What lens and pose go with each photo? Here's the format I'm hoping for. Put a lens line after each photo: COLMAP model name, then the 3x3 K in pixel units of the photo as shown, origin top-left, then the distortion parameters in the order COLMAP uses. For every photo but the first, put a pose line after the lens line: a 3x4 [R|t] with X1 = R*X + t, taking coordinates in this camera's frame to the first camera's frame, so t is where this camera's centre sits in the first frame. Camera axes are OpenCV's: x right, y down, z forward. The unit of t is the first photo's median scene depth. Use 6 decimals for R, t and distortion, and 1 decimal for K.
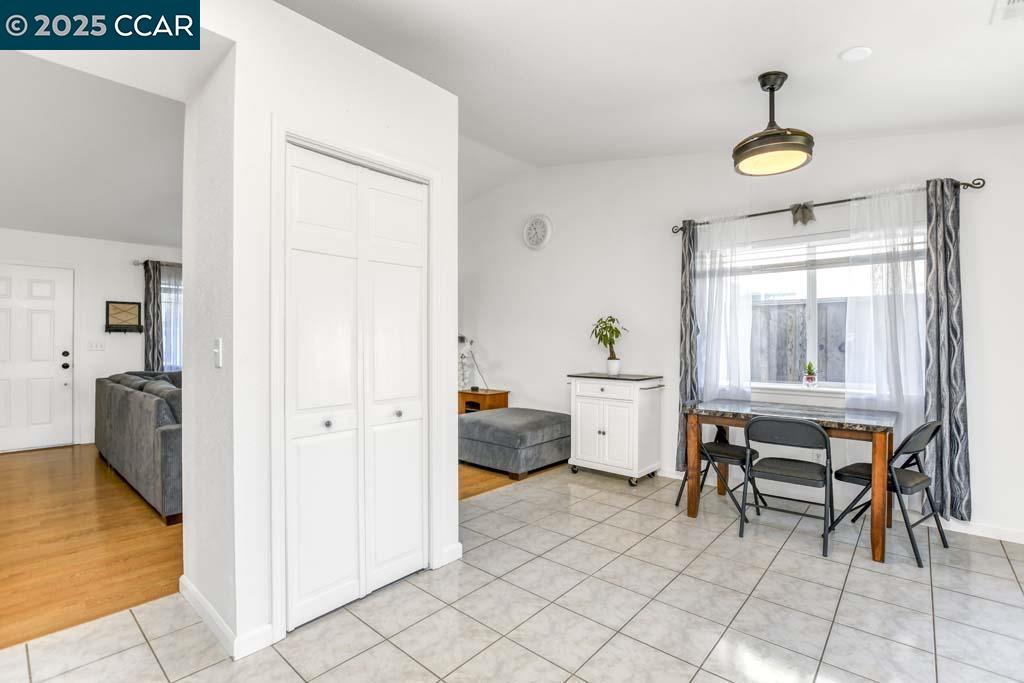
lens RADIAL K [[478.9, 0, 478.5], [0, 478.9, 346.7], [0, 0, 1]] dist [-0.029032, 0.000072]
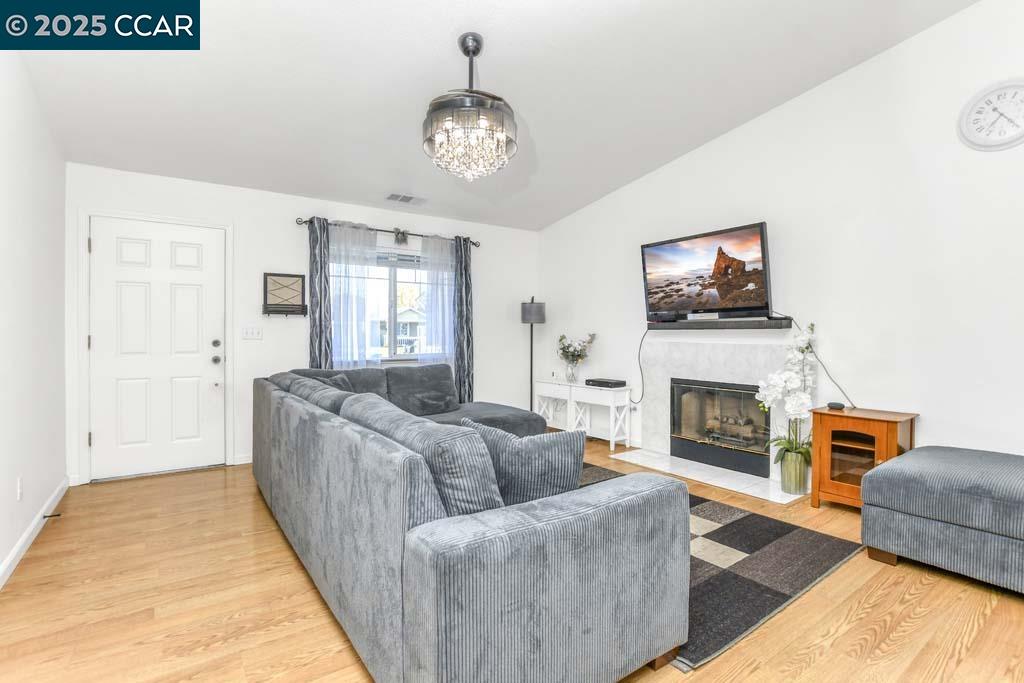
lens RADIAL K [[490.2, 0, 478.5], [0, 490.2, 338.7], [0, 0, 1]] dist [-0.030106, -0.000197]
pose [[0.972913, 0.000864, -0.231171, -0.285051], [0.000046, 0.999992, 0.003930, 0.004100], [0.231173, -0.003834, 0.972905, 0.329930]]
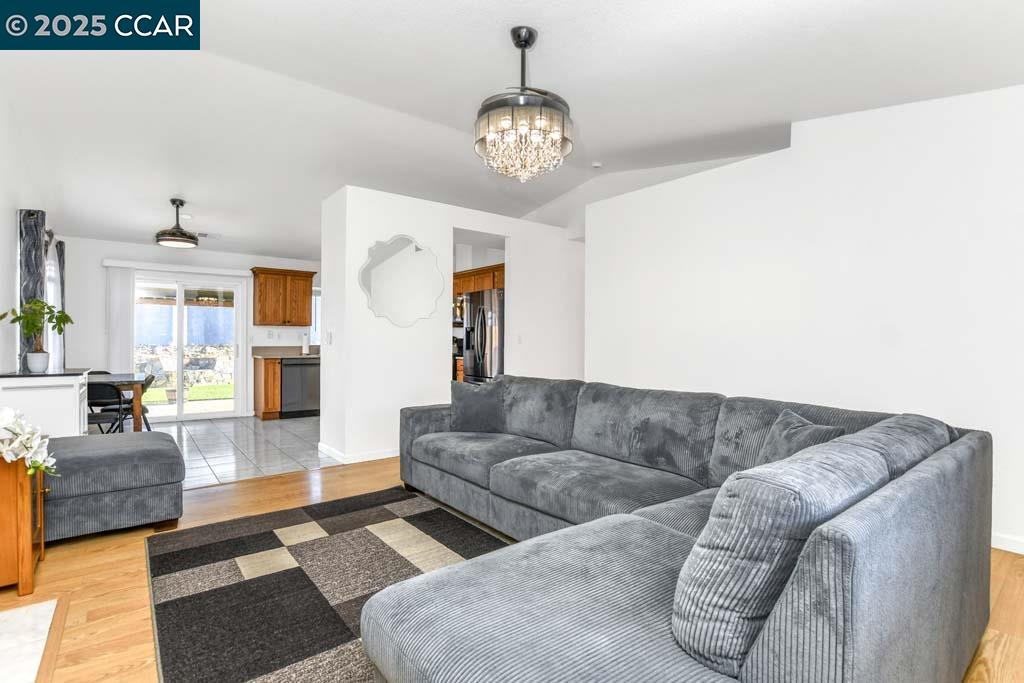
lens RADIAL K [[502.4, 0, 512.0], [0, 502.4, 341.5], [0, 0, 1]] dist [0.002840, -0.013847]
pose [[-0.988482, -0.004940, 0.151255, -0.473549], [-0.002915, 0.999903, 0.013606, -0.007853], [-0.151307, 0.013009, -0.988401, 1.287976]]
